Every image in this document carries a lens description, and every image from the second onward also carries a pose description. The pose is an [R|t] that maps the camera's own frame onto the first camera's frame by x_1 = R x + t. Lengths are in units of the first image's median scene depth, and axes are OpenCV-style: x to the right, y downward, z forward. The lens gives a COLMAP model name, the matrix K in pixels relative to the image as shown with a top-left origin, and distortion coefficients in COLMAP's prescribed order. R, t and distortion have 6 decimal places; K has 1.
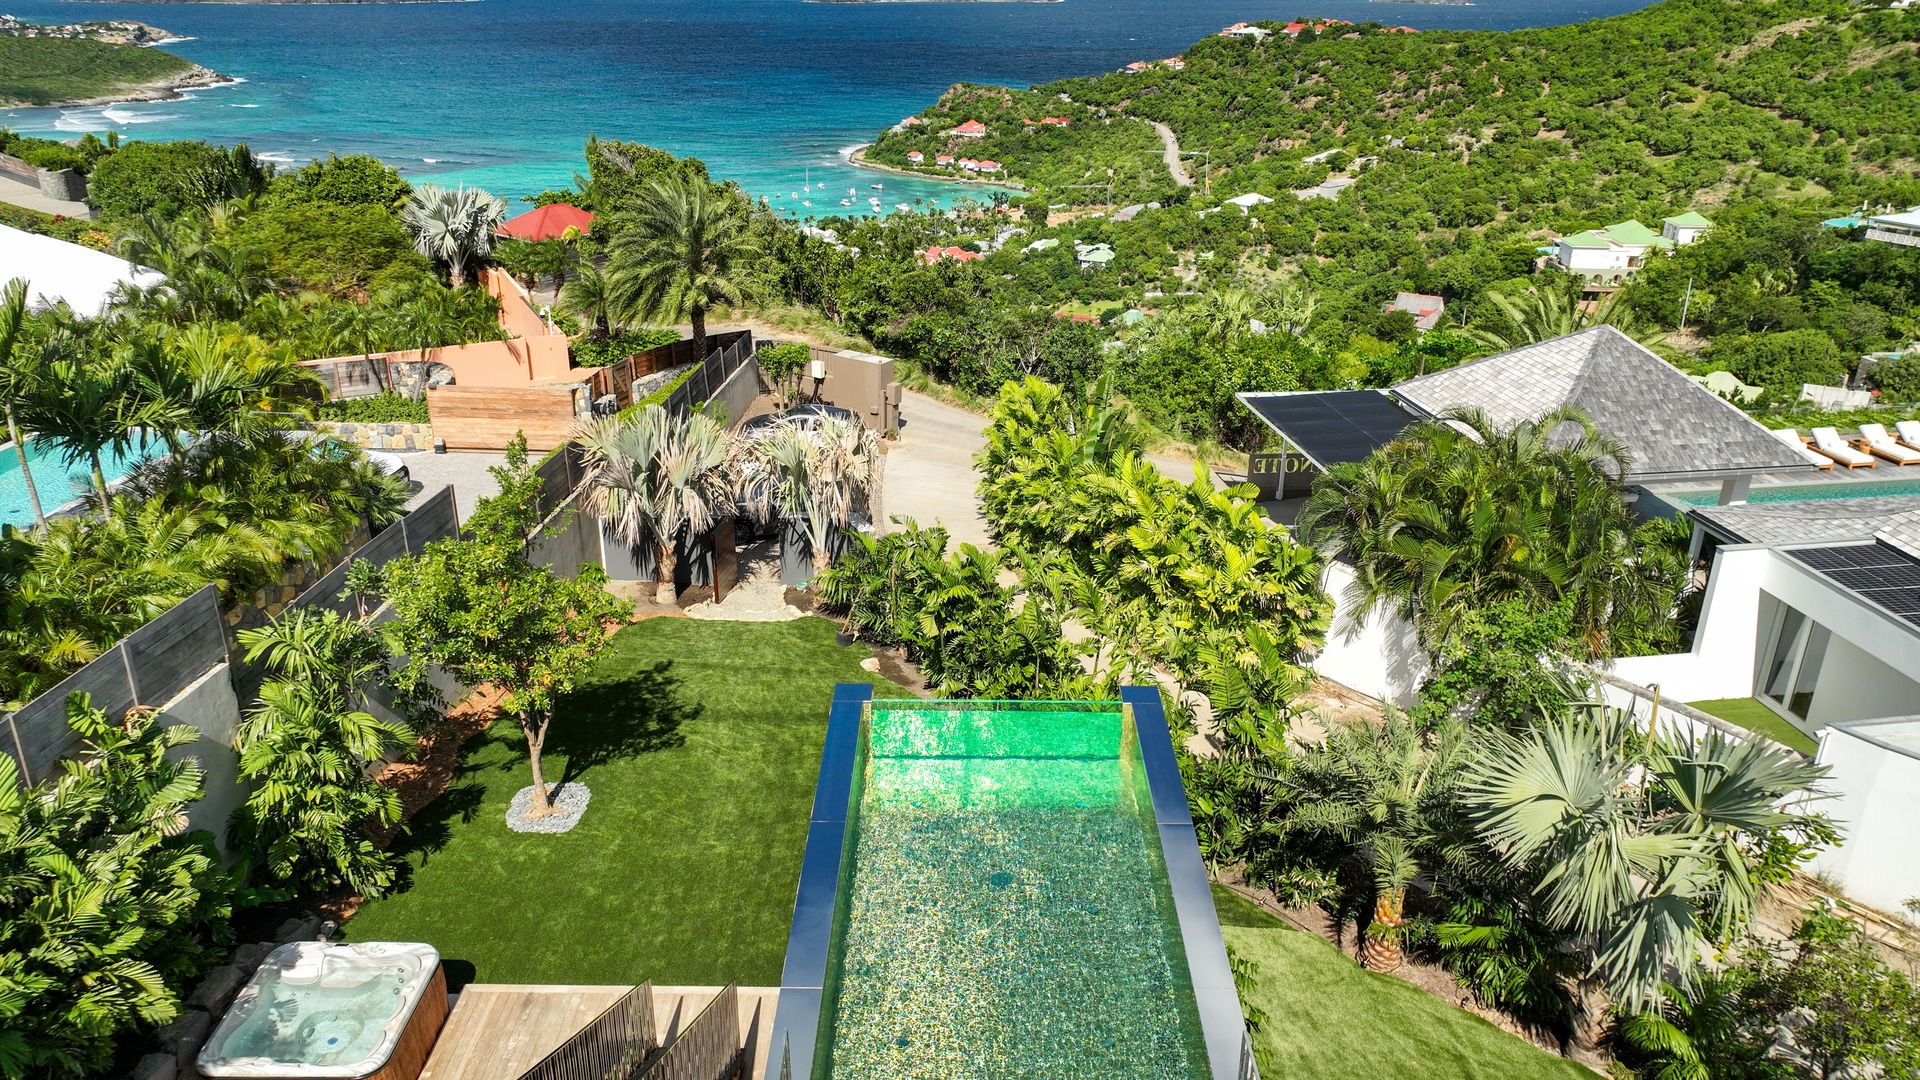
lens RADIAL K [[1337.1, 0, 959.0], [0, 1337.1, 541.2], [0, 0, 1]] dist [-0.000204, 0.010551]
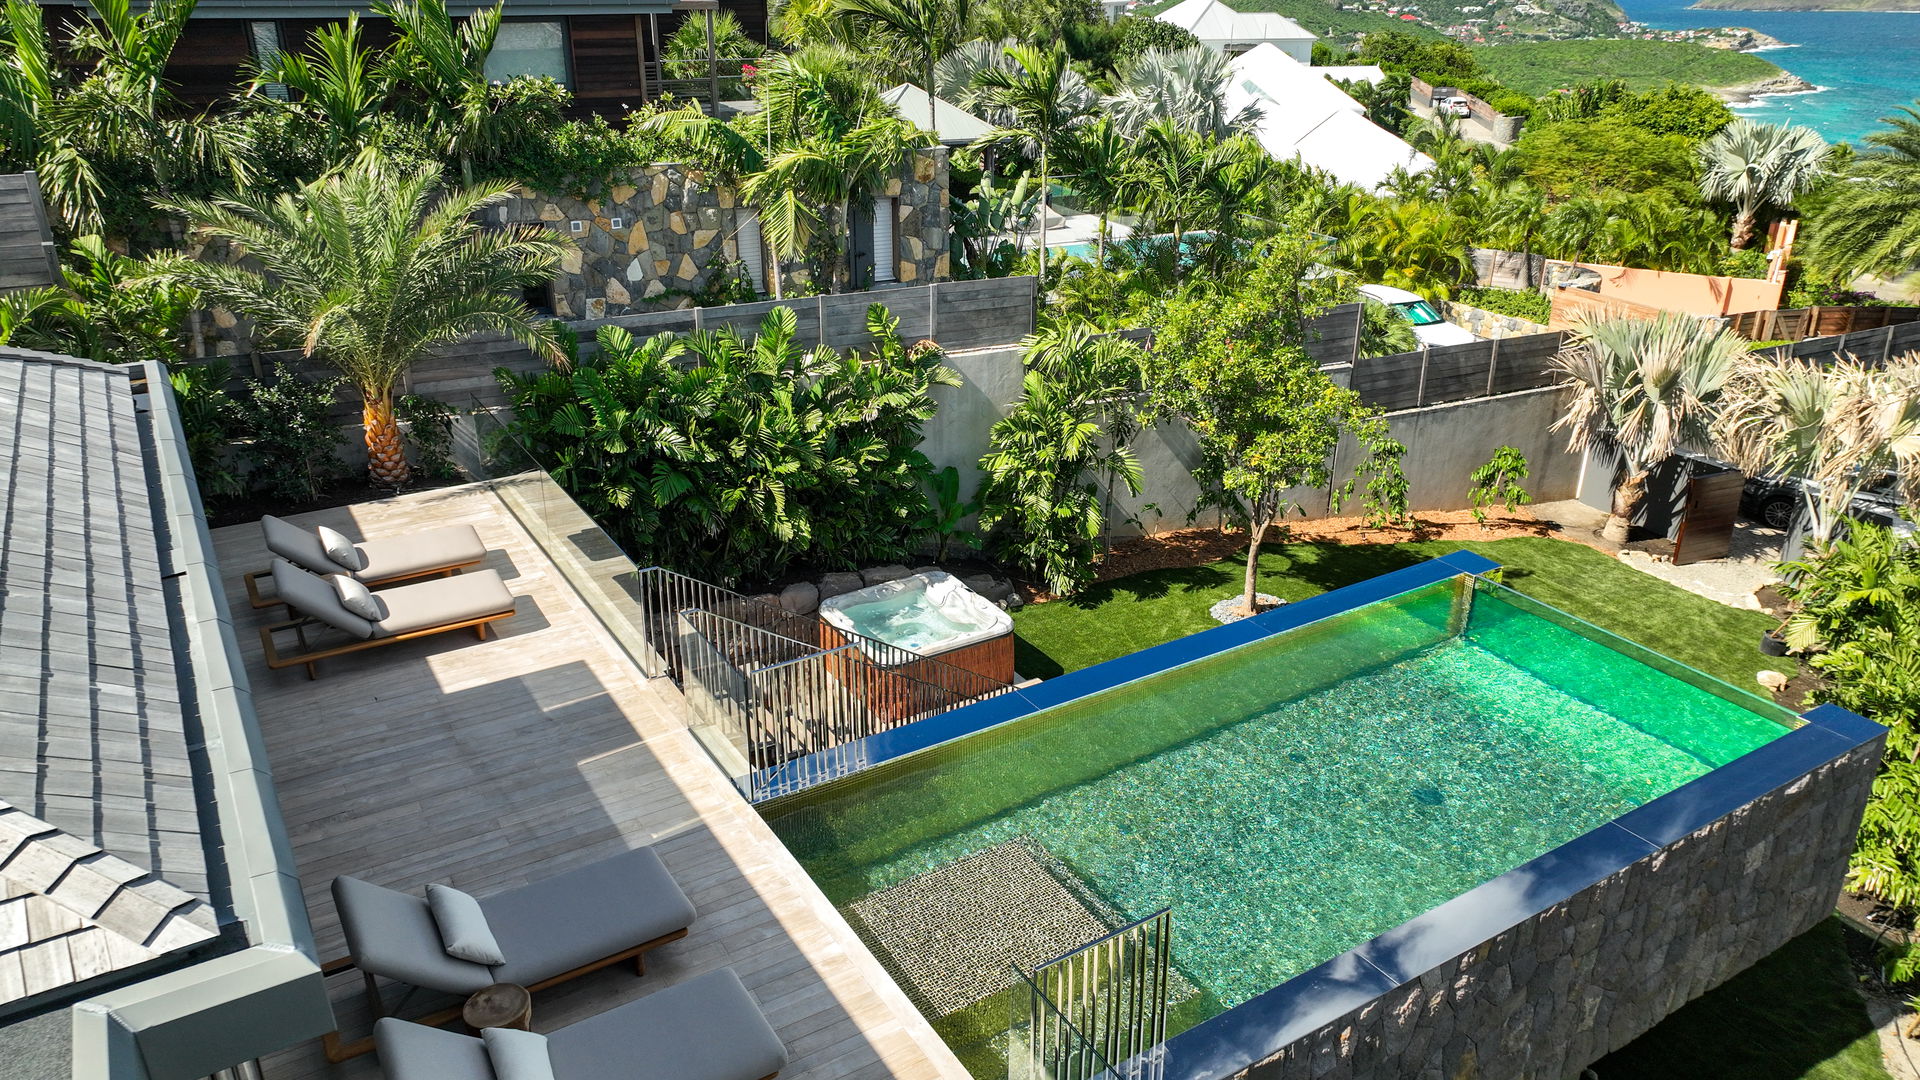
lens RADIAL K [[1337.1, 0, 960.5], [0, 1337.1, 538.6], [0, 0, 1]] dist [-0.000204, 0.010551]
pose [[0.521339, 0.328580, -0.787554, 0.131452], [-0.333463, 0.927959, 0.166415, 0.023553], [0.785498, 0.175862, 0.593351, 0.098492]]
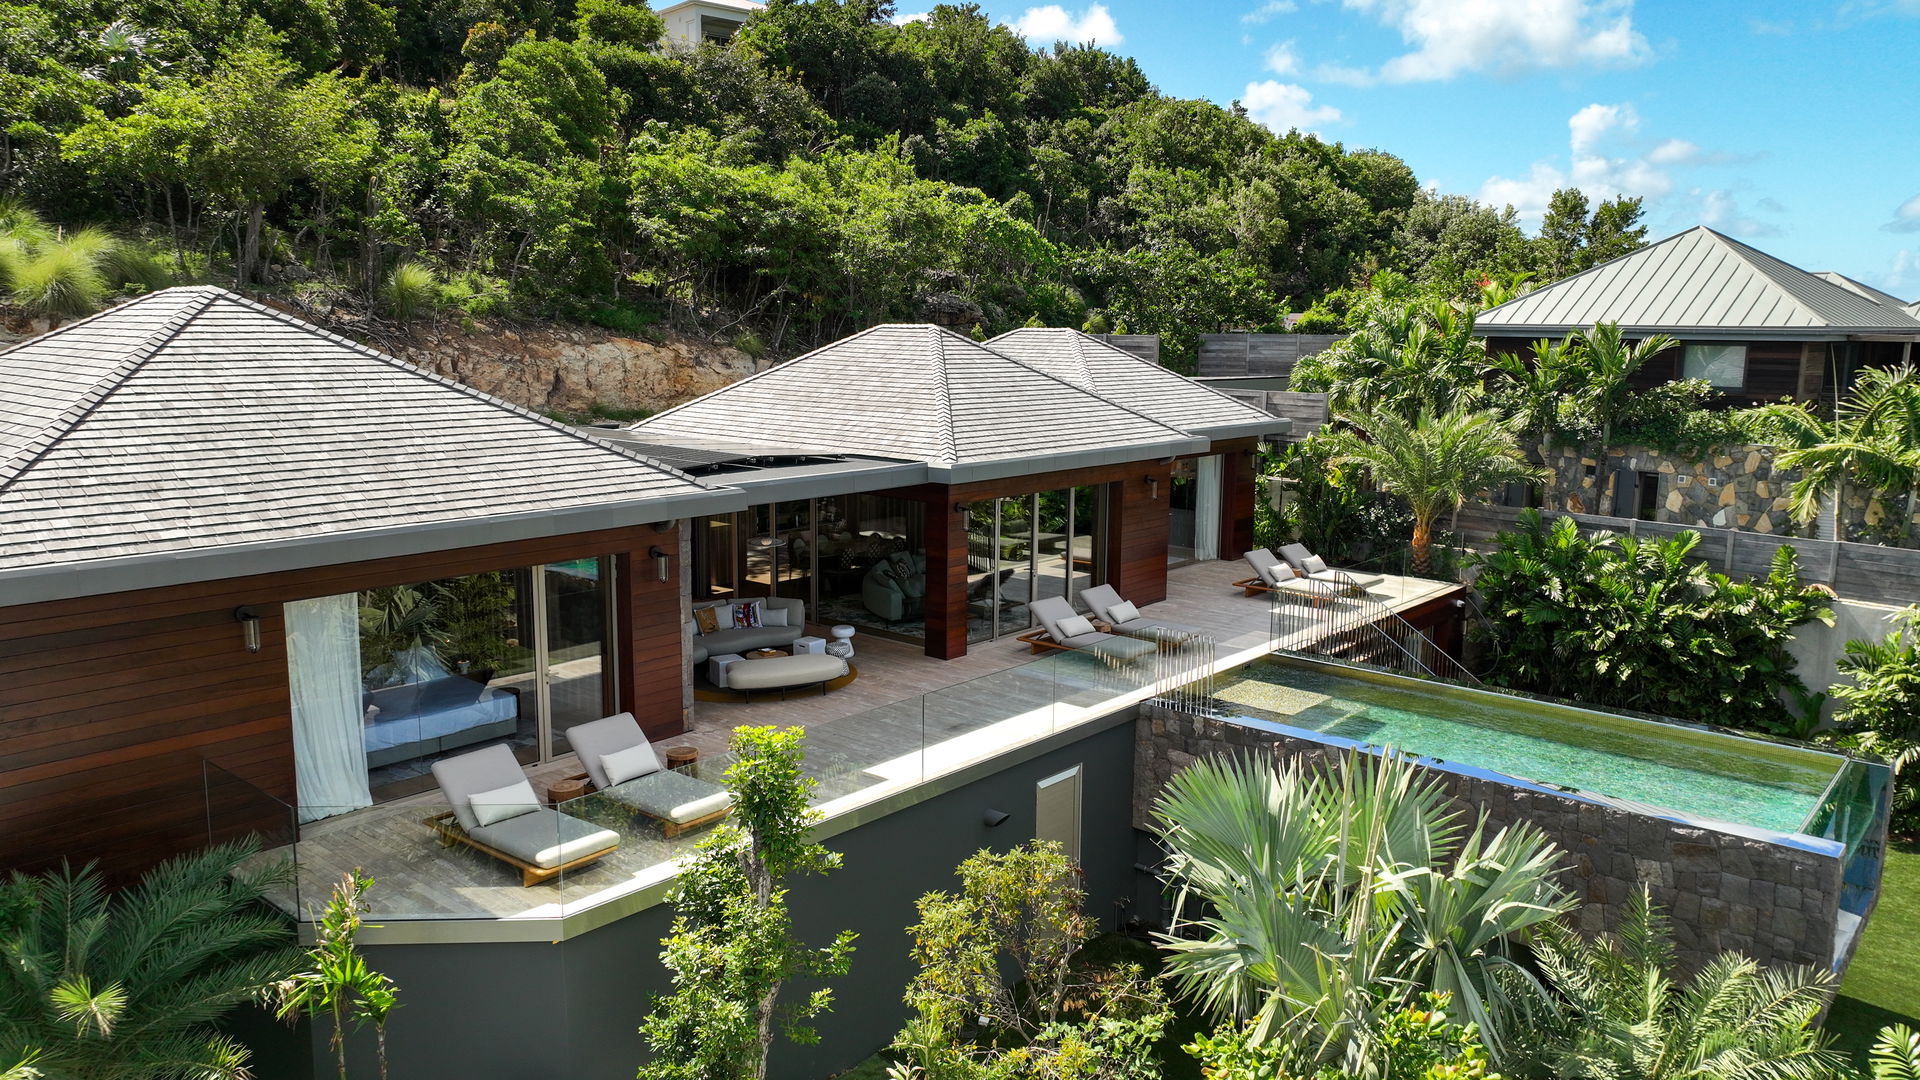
lens RADIAL K [[1337.1, 0, 958.5], [0, 1337.1, 539.7], [0, 0, 1]] dist [-0.000204, 0.010551]
pose [[-0.650329, 0.112792, -0.751232, 0.357986], [-0.312012, 0.861990, 0.399526, -0.069233], [0.692618, 0.494217, -0.525385, 0.333683]]
